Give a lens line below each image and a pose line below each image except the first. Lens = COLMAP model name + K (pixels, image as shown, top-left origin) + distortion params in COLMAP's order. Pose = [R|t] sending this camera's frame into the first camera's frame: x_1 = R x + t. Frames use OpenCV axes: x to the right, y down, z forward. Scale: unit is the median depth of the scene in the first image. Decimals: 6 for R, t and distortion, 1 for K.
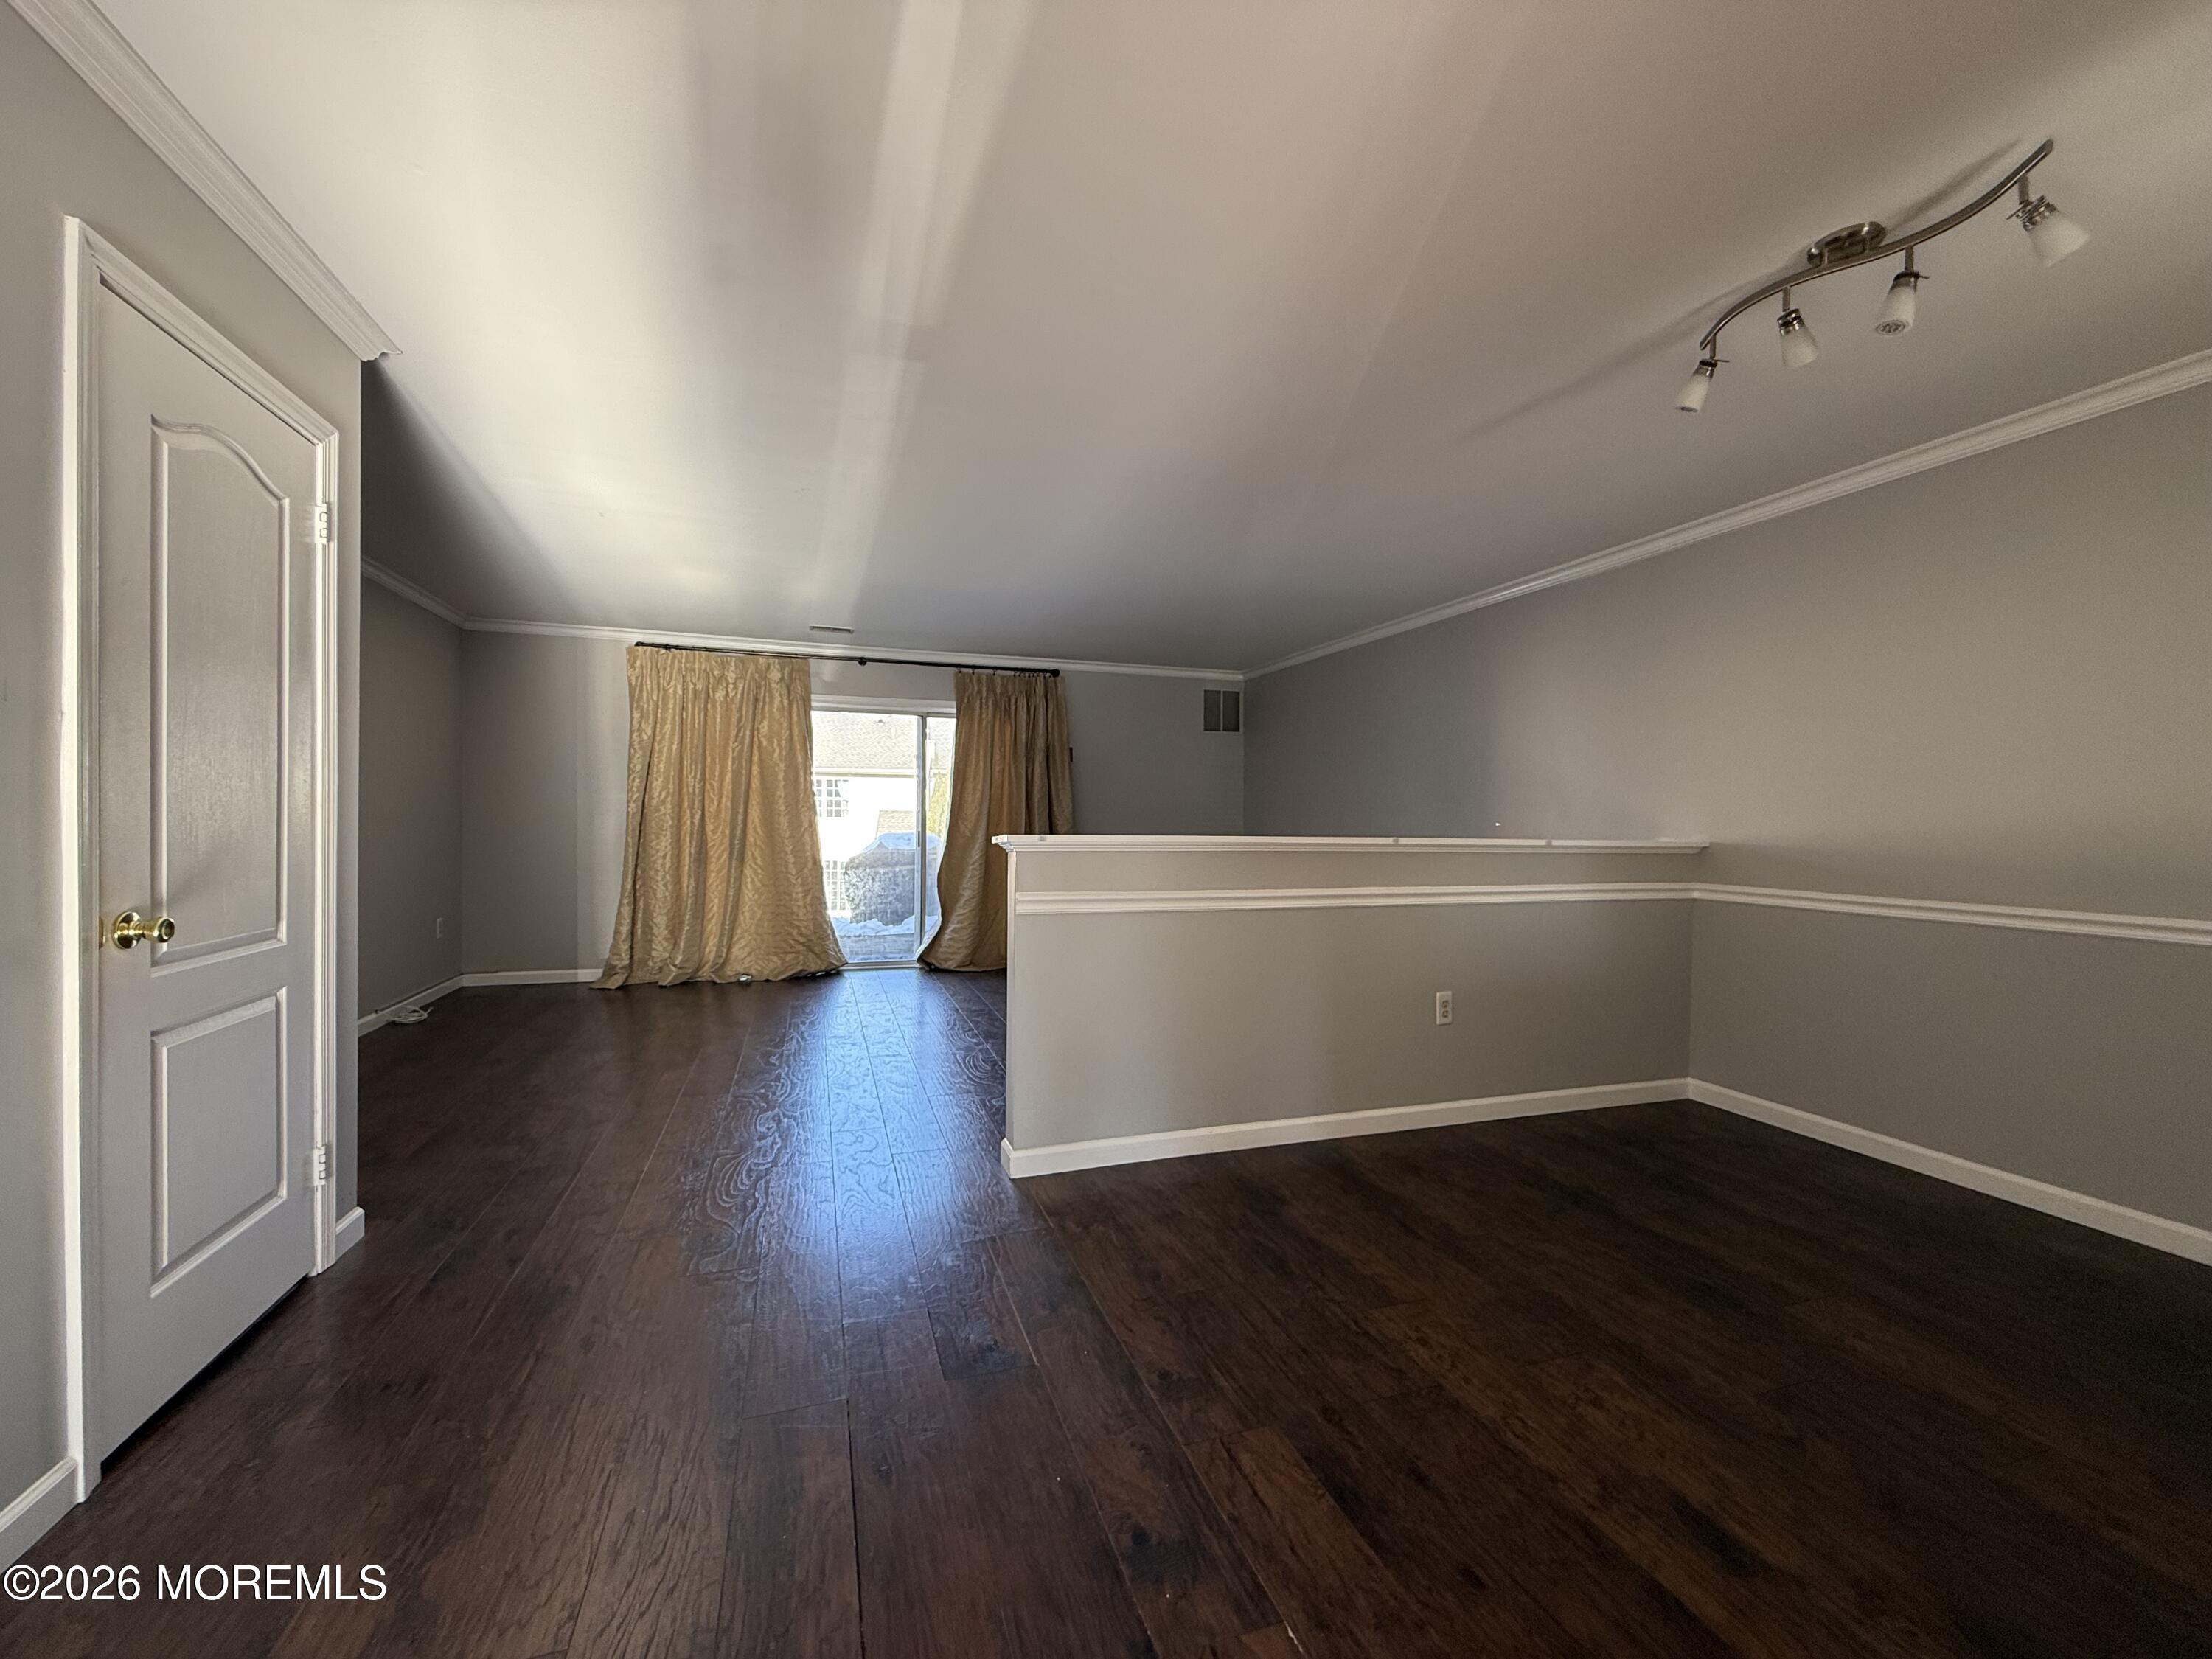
lens RADIAL K [[891.2, 0, 1099.5], [0, 891.2, 829.6], [0, 0, 1]] dist [0.000698, 0.000046]
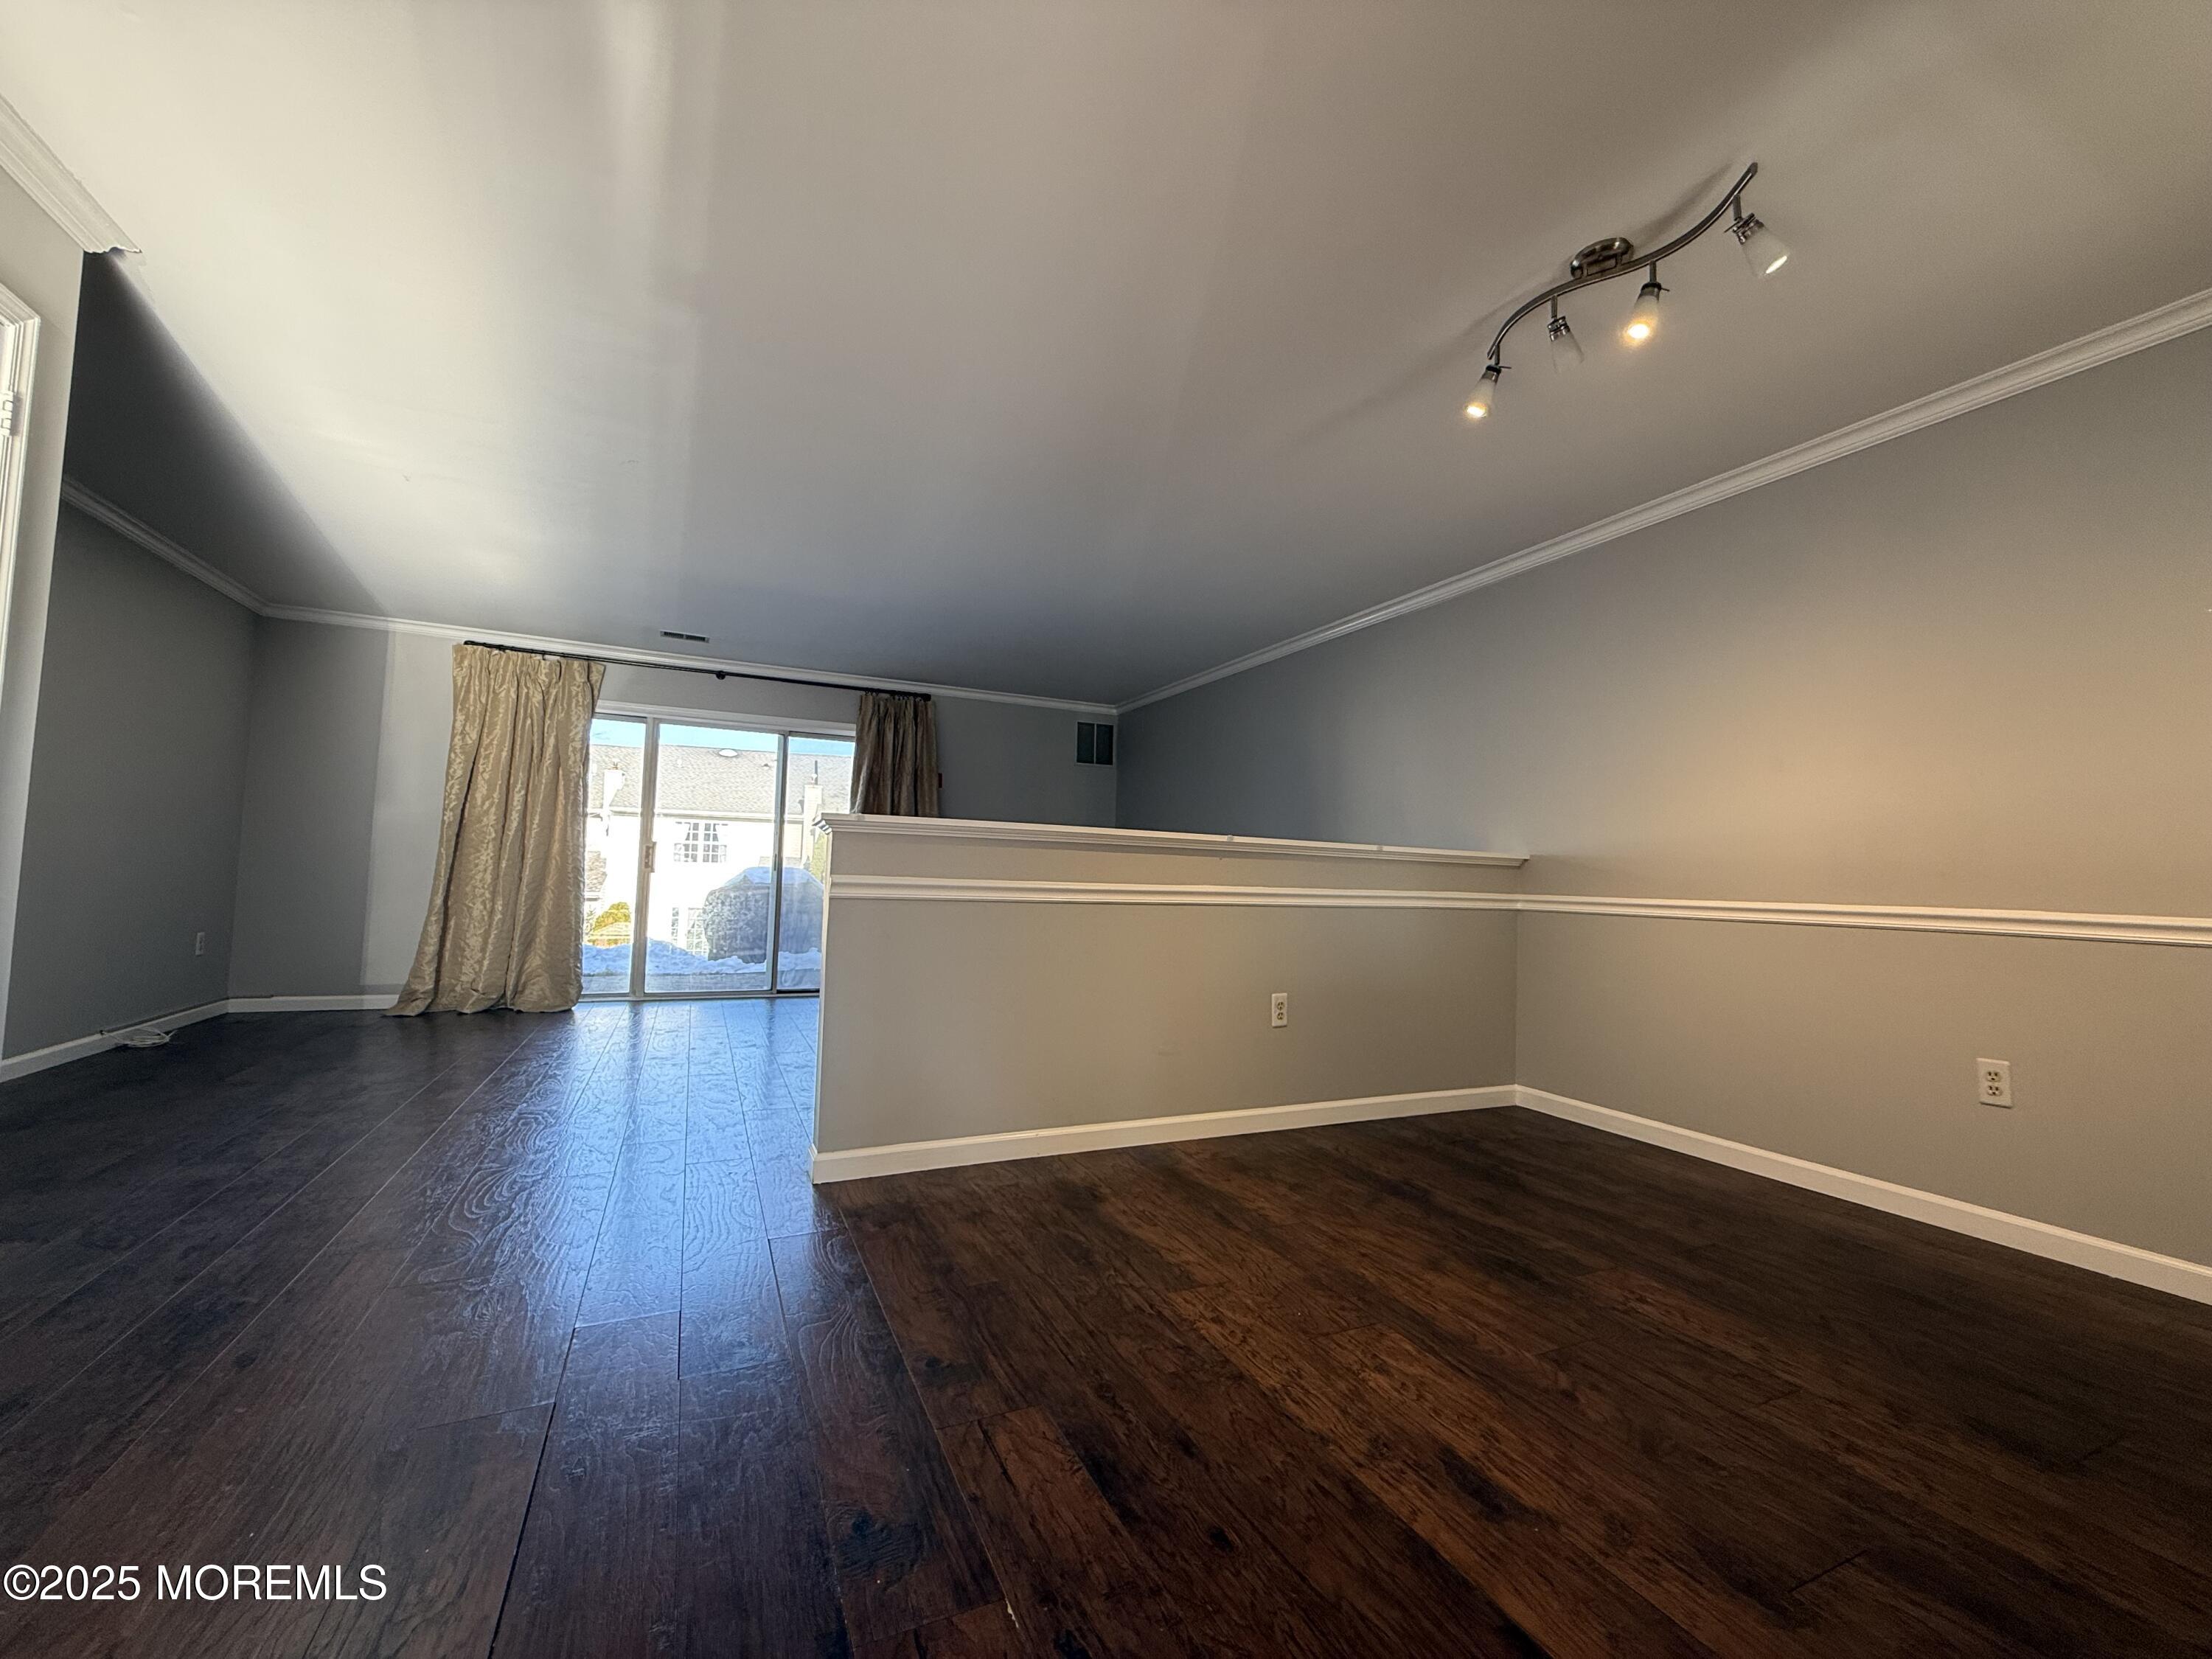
lens RADIAL K [[891.2, 0, 1100.4], [0, 891.2, 827.4], [0, 0, 1]] dist [0.000698, 0.000046]
pose [[0.993044, 0.024220, 0.115228, 0.094342], [-0.016501, 0.997584, -0.067477, 0.093594], [-0.116584, 0.065107, 0.991045, 0.029543]]
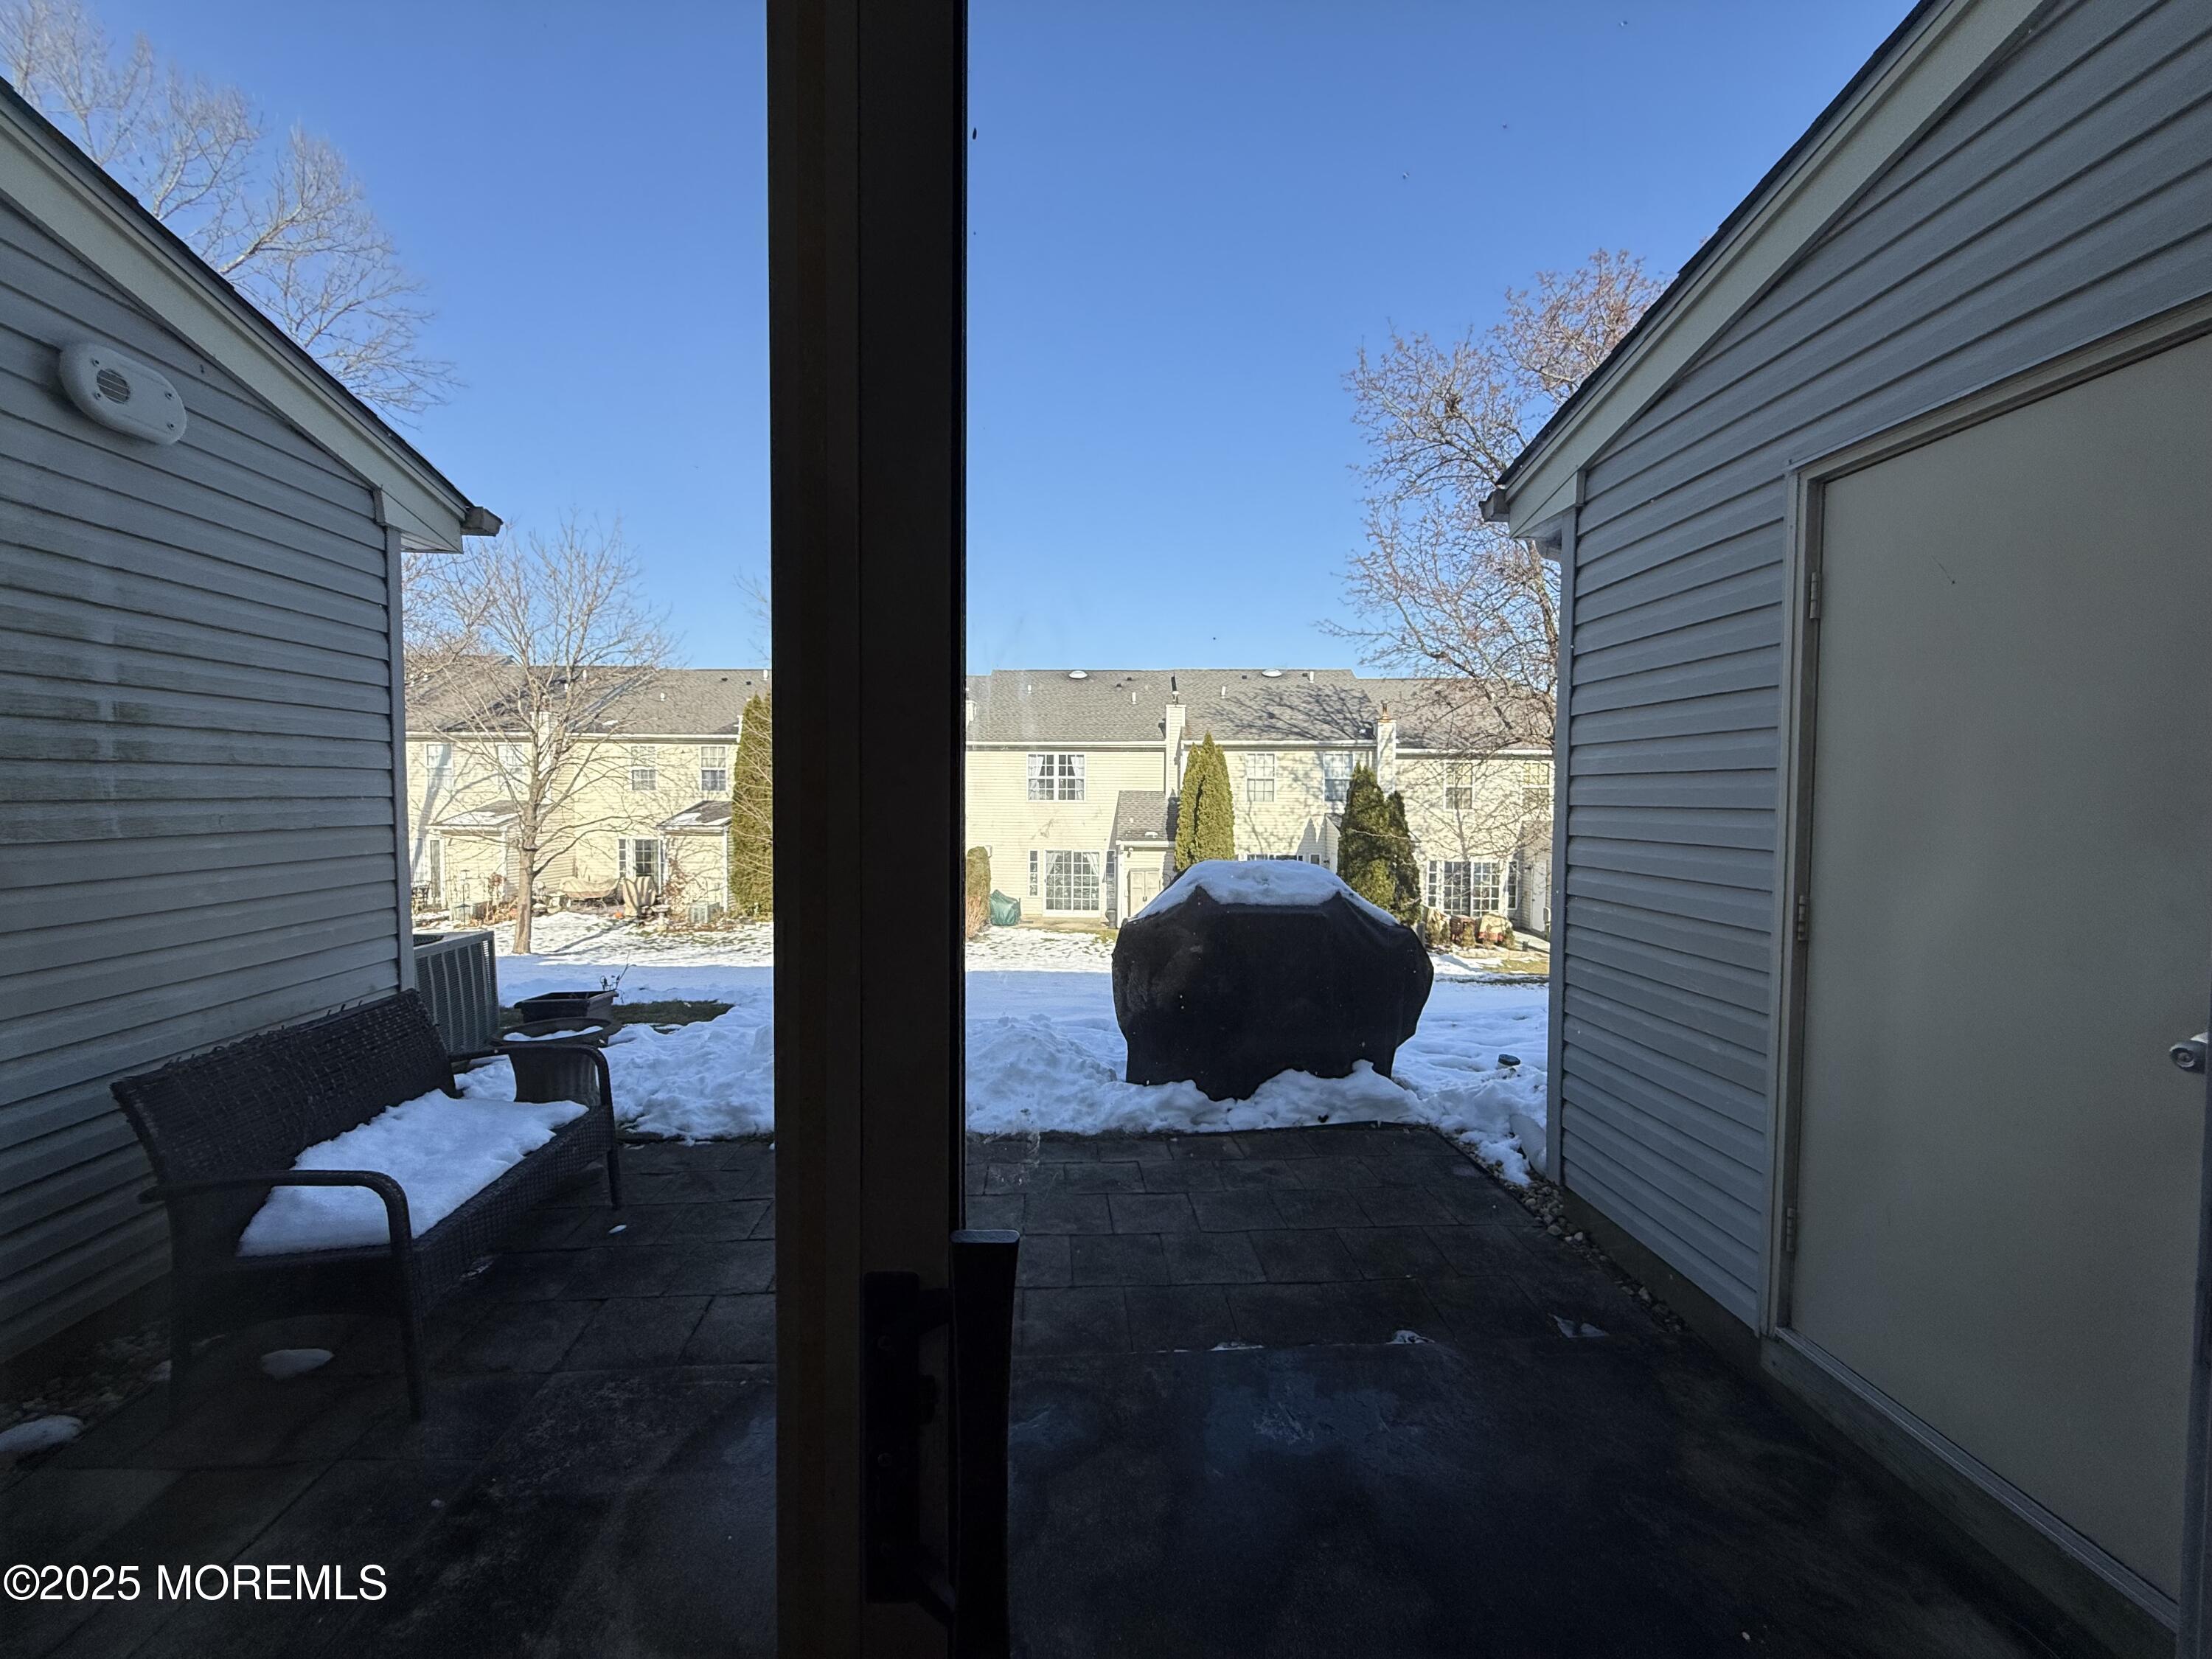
lens RADIAL K [[891.2, 0, 1103.5], [0, 891.2, 836.5], [0, 0, 1]] dist [0.000698, 0.000046]
pose [[0.968852, -0.001474, -0.247636, -0.878567], [0.007321, 0.999716, 0.022689, 0.026836], [0.247533, -0.023795, 0.968587, 2.995339]]
